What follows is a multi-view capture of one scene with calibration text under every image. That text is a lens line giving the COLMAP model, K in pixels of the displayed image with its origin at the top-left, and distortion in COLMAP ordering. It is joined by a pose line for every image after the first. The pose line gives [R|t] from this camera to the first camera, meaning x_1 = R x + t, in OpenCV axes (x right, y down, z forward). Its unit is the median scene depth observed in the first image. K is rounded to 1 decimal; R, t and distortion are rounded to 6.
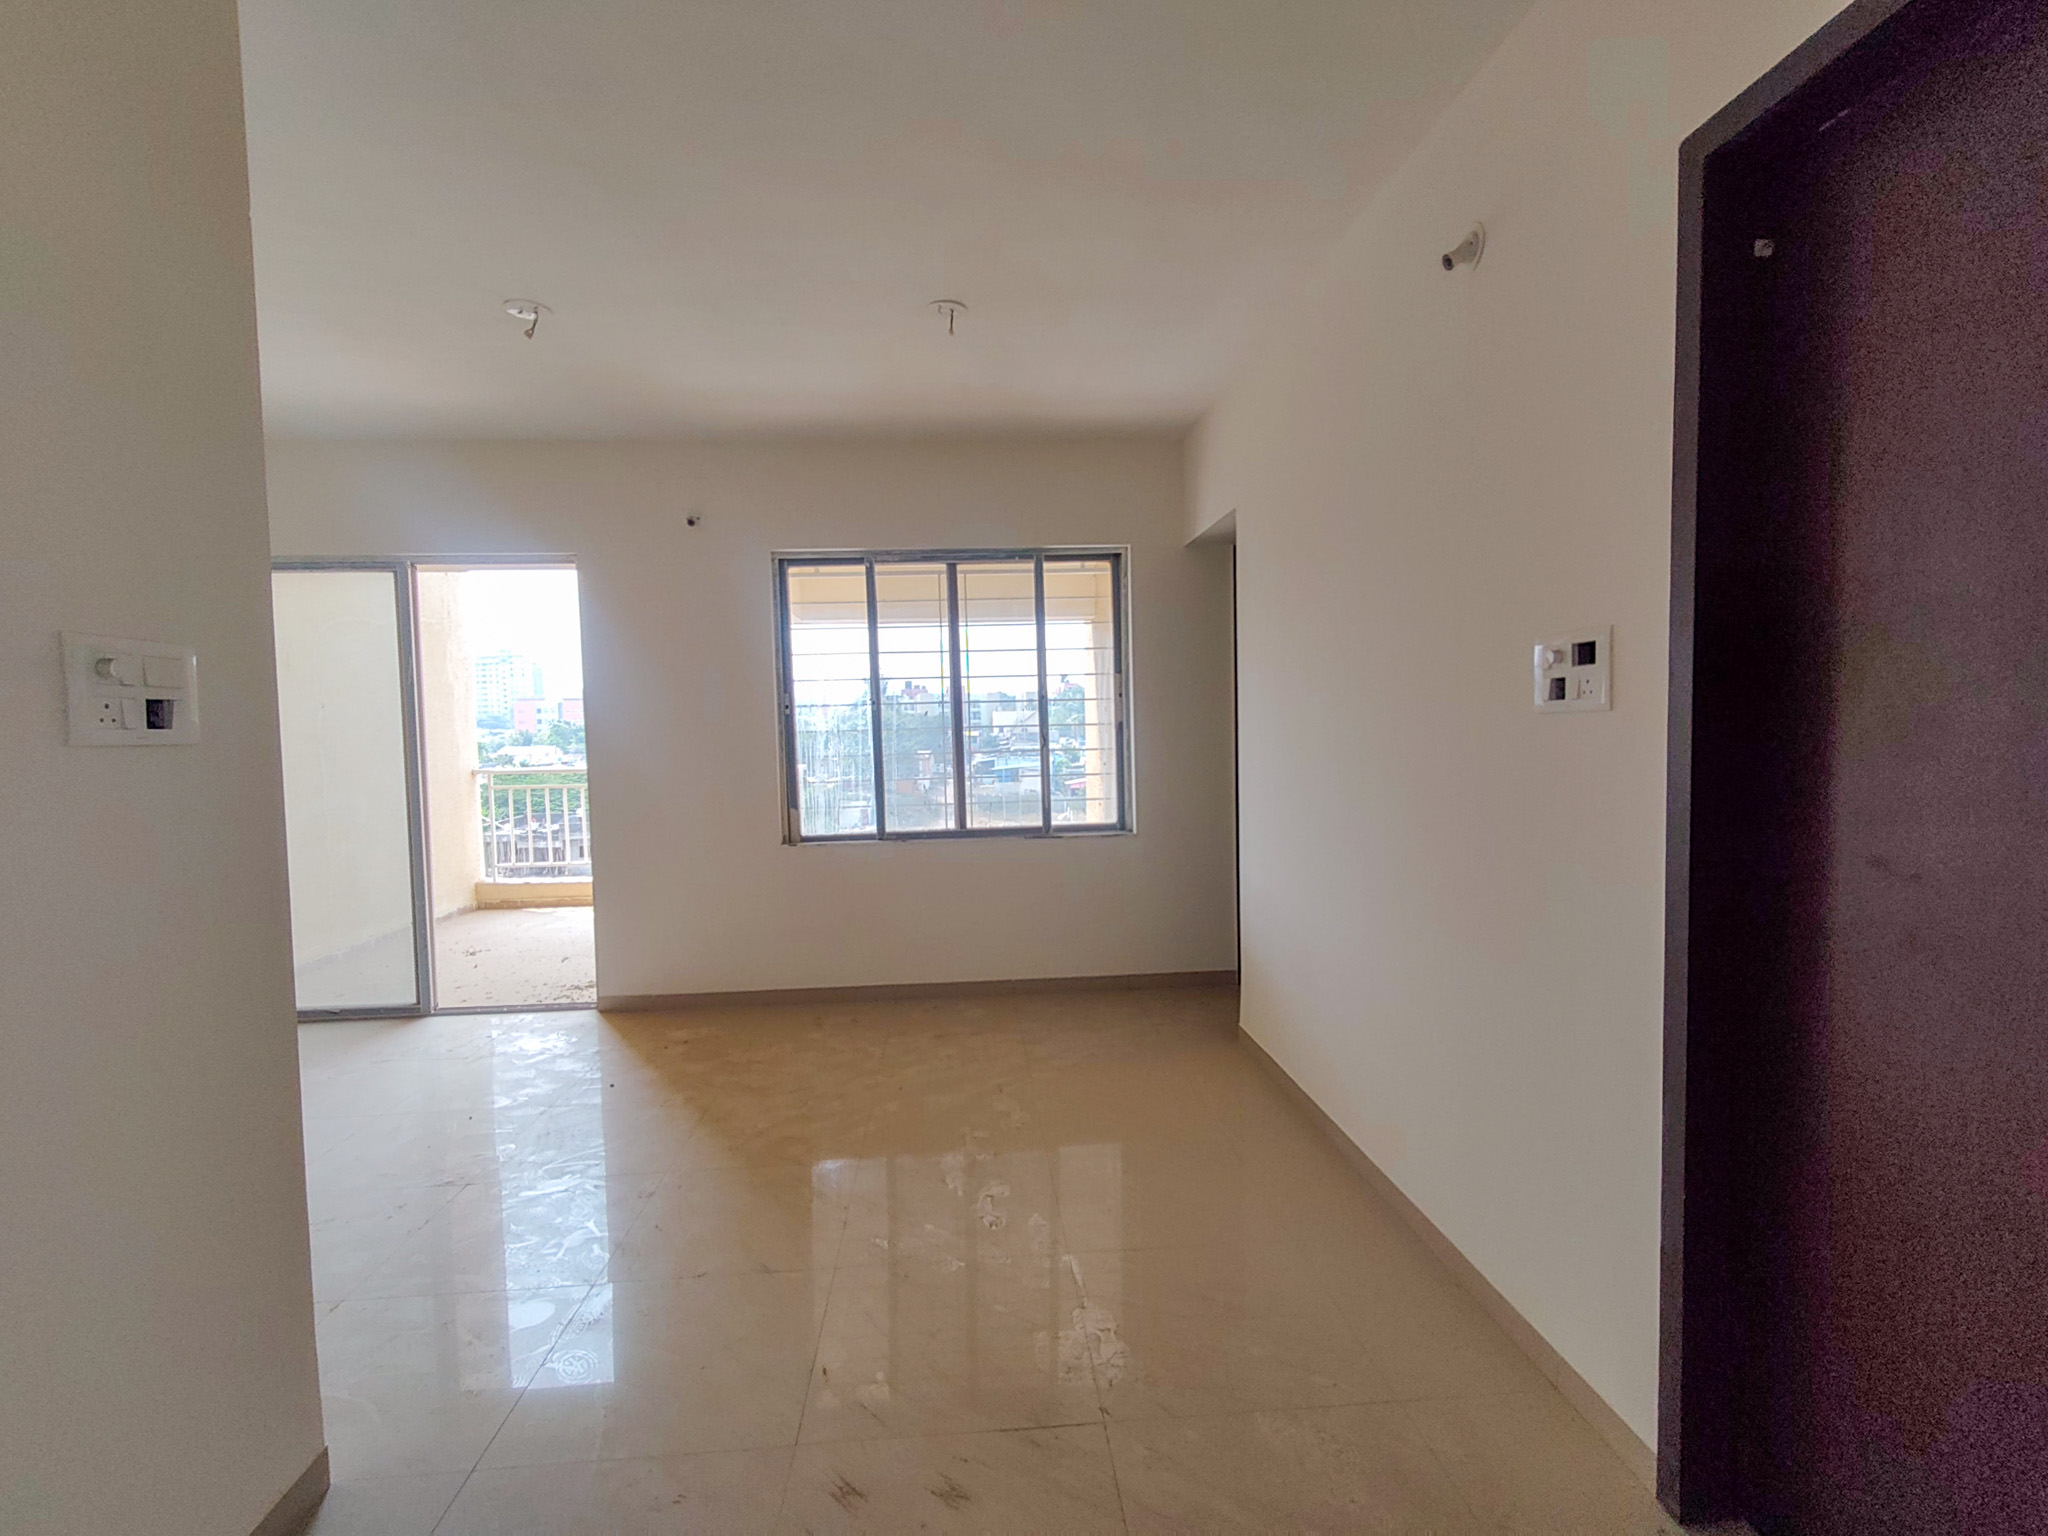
lens RADIAL K [[944.9, 0, 1024.1], [0, 944.9, 774.2], [0, 0, 1]] dist [0.007507, -0.000990]
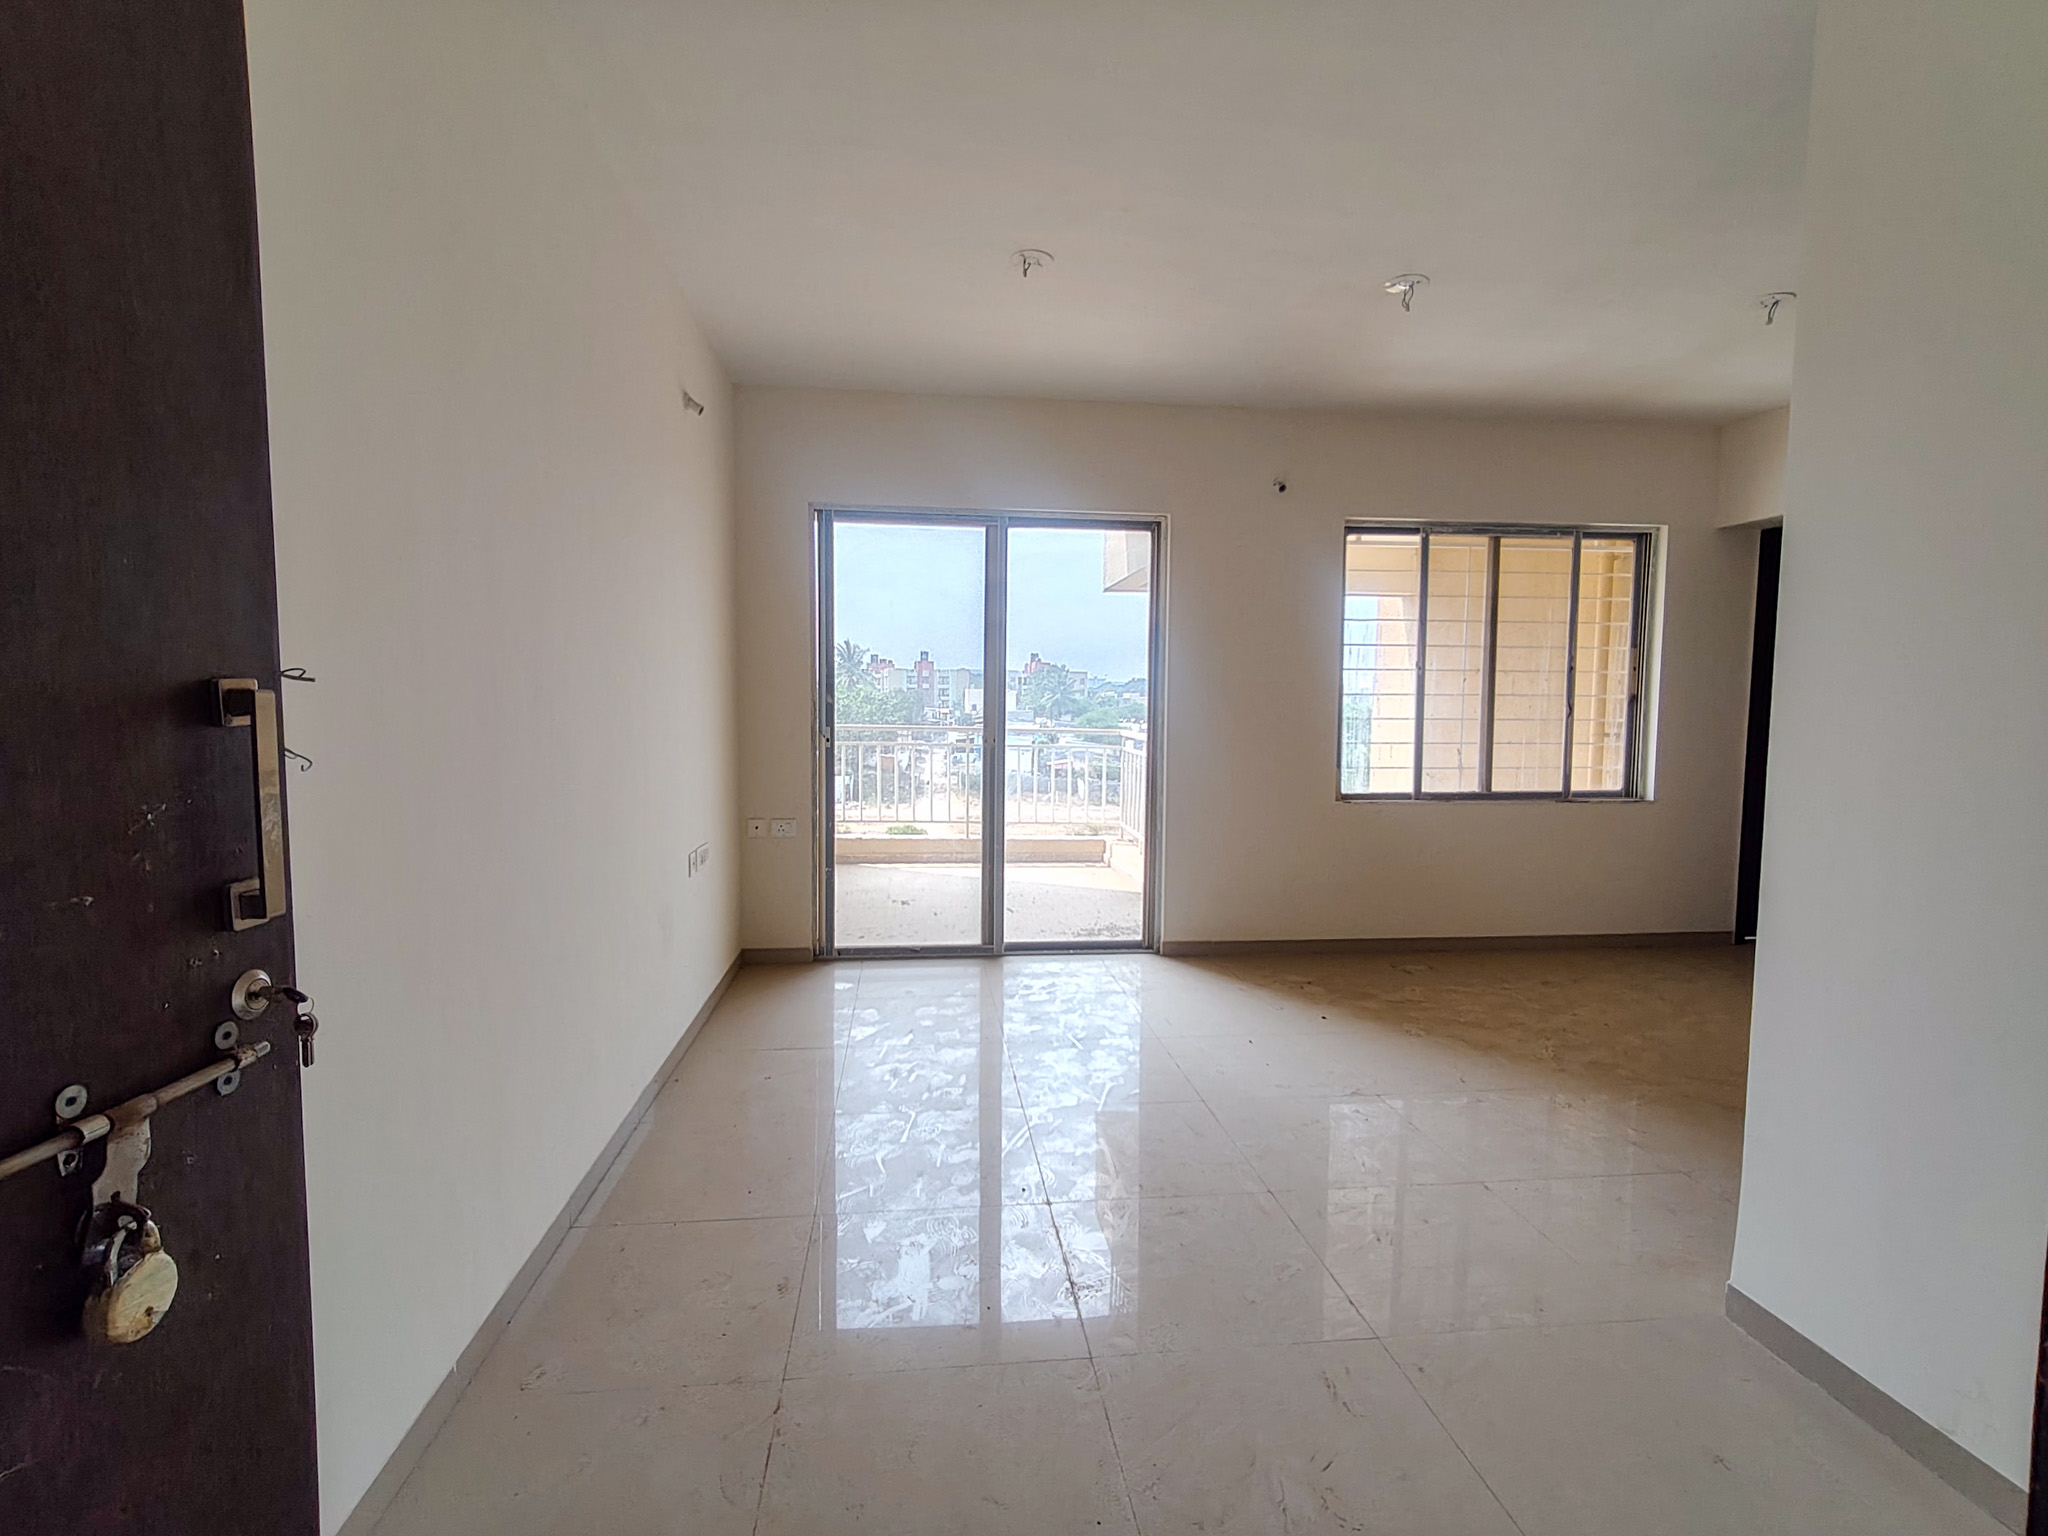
lens RADIAL K [[962.5, 0, 1014.1], [0, 962.5, 774.6], [0, 0, 1]] dist [0.001822, -0.000074]
pose [[0.998933, 0.029171, 0.035799, -0.638971], [-0.029920, 0.999341, 0.020557, 0.033358], [-0.035176, -0.021606, 0.999148, -0.049616]]
